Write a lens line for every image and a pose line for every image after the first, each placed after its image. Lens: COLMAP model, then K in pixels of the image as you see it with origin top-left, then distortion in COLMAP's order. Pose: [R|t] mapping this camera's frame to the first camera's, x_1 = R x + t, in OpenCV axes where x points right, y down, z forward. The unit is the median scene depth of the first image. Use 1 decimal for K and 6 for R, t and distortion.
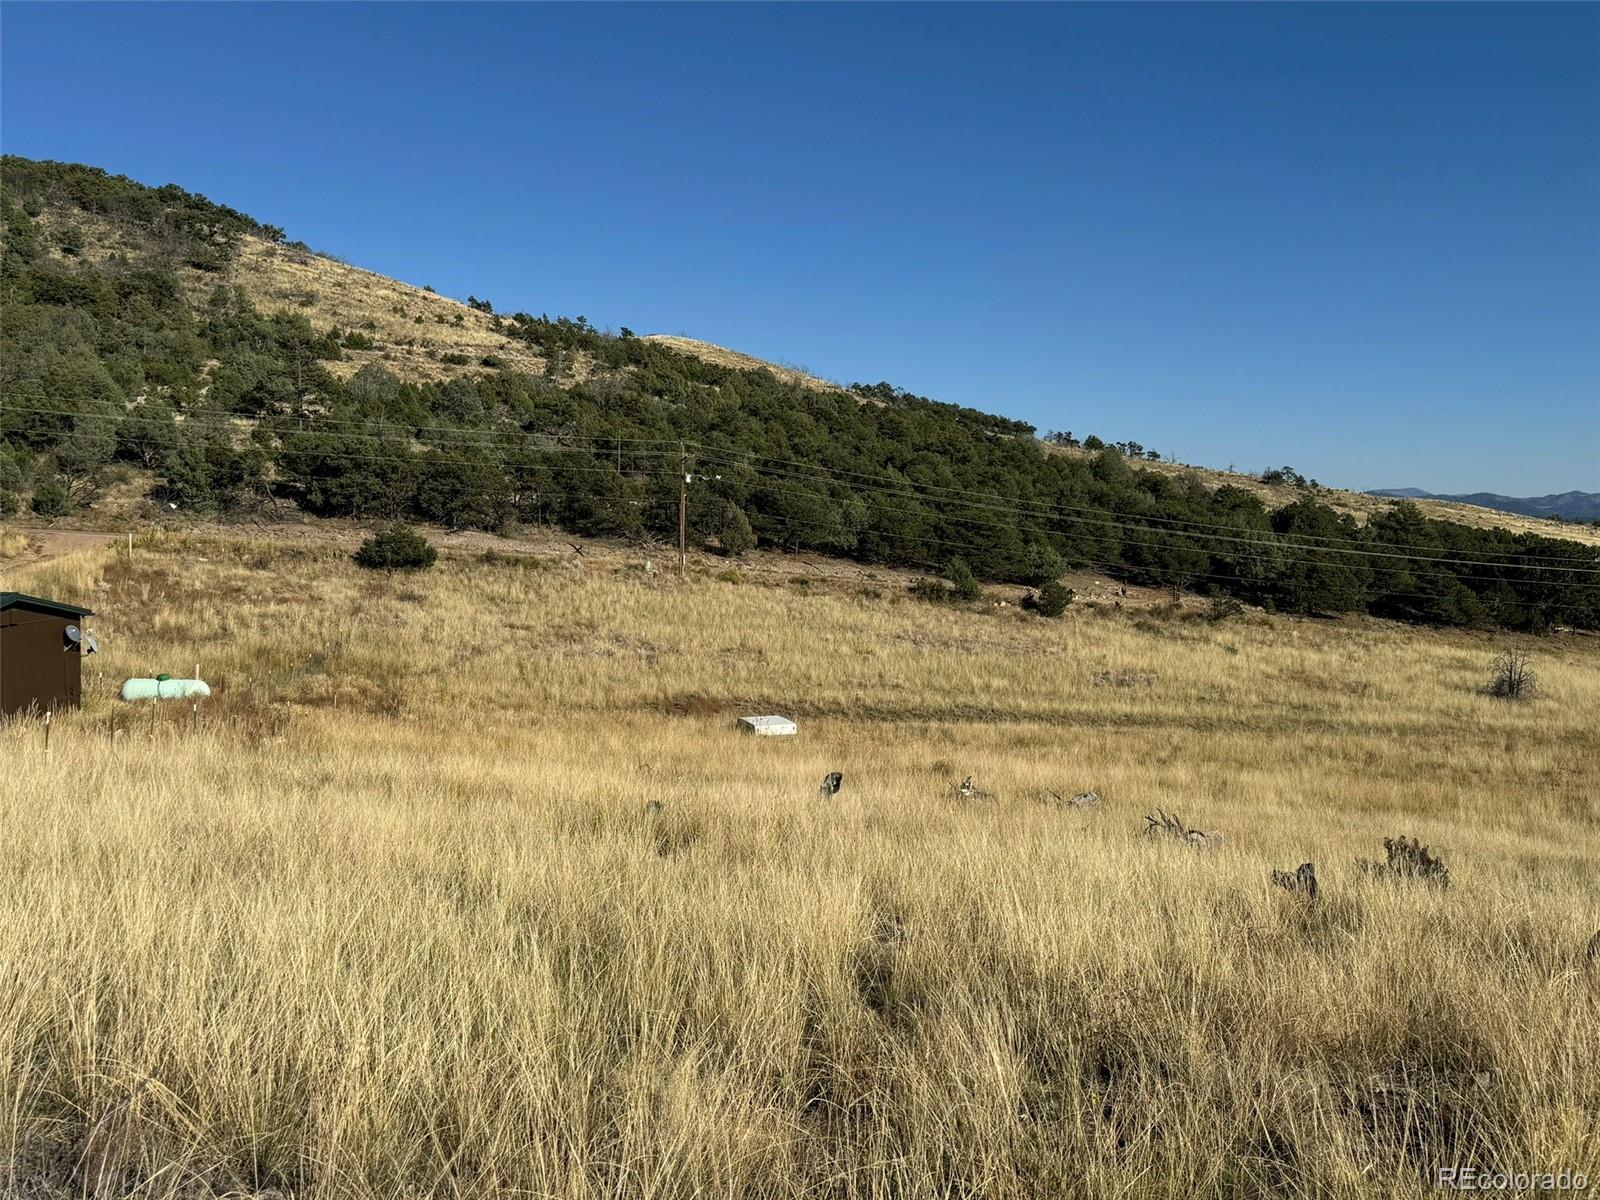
lens RADIAL K [[1433.9, 0, 794.9], [0, 1433.9, 579.2], [0, 0, 1]] dist [0.154302, -0.295667]
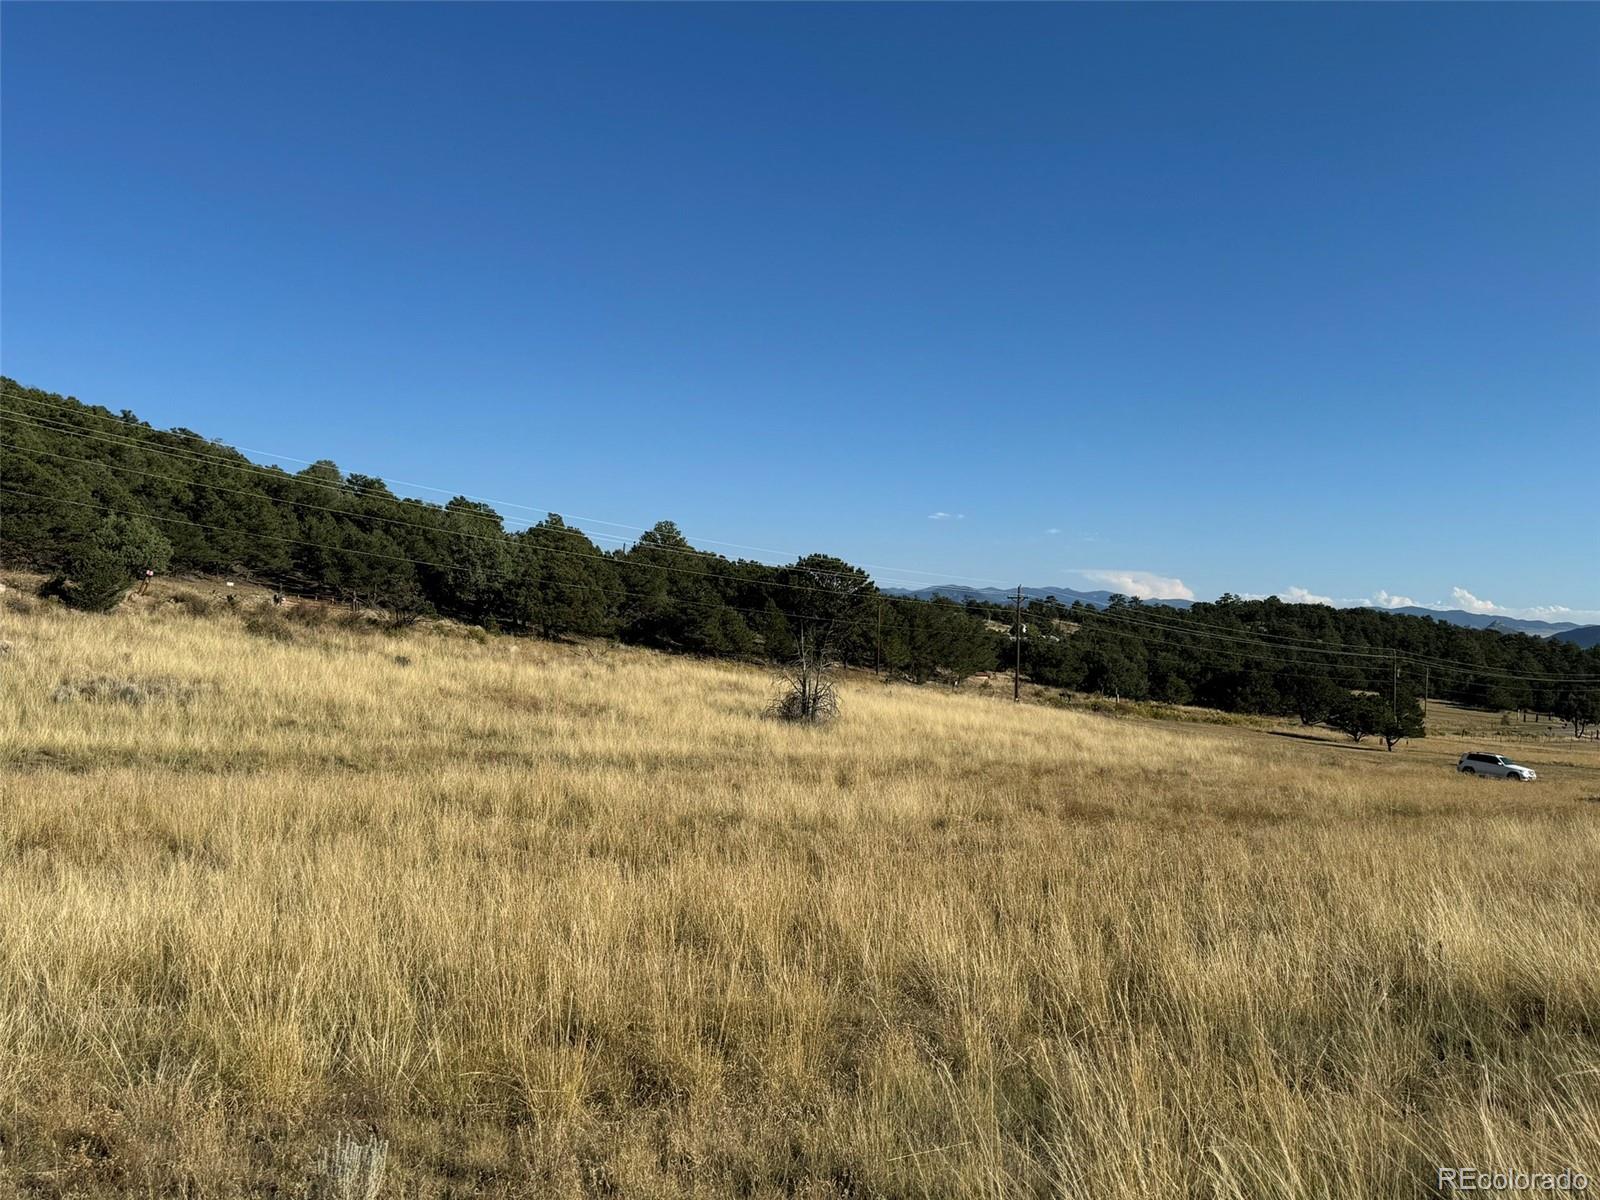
lens RADIAL K [[1433.9, 0, 794.9], [0, 1433.9, 579.2], [0, 0, 1]] dist [0.154302, -0.295667]
pose [[0.884081, 0.024739, 0.466678, 0.160445], [0.004142, 0.998144, -0.060759, 0.051326], [-0.467315, 0.055649, 0.882338, 0.380139]]
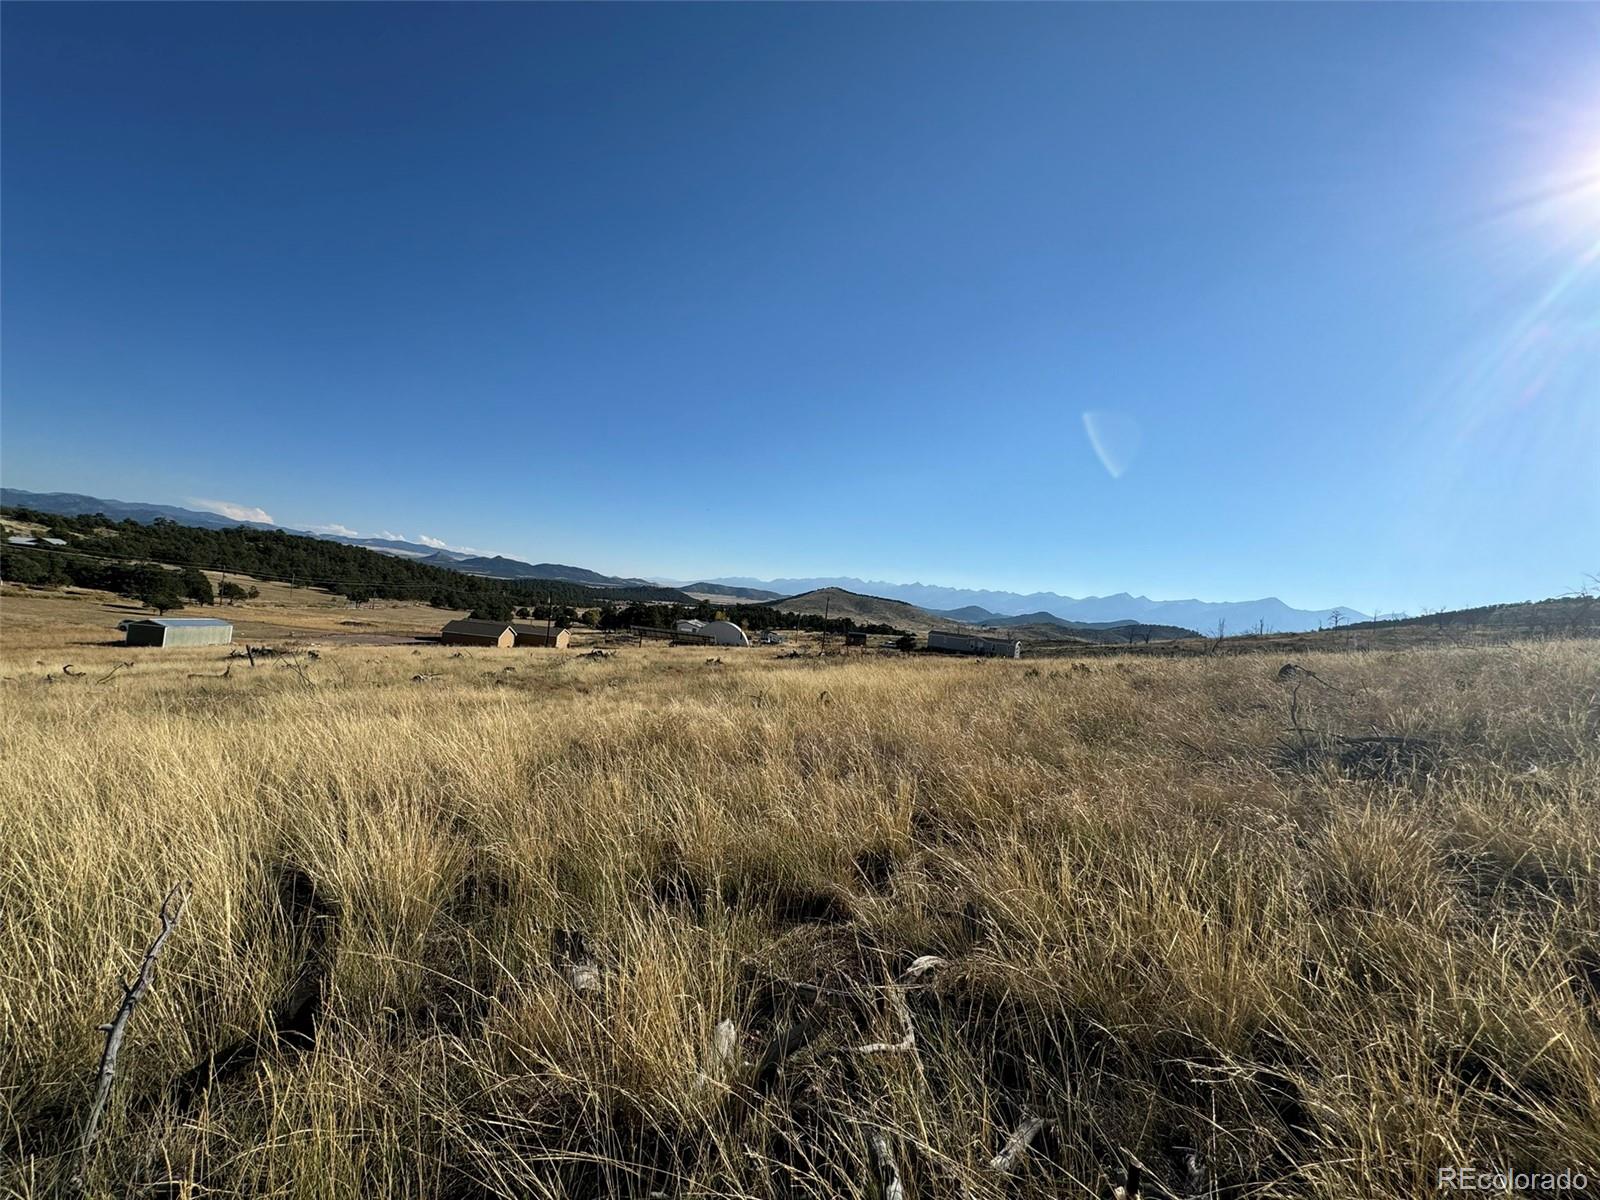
lens RADIAL K [[637.2, 0, 800.0], [0, 637.2, 600.0], [0, 0, 1]] dist [0.000436, 0.000094]
pose [[0.121519, -0.002370, 0.992586, 0.199914], [-0.061903, 0.998032, 0.009962, 0.017236], [-0.990657, -0.062655, 0.121133, 0.017063]]
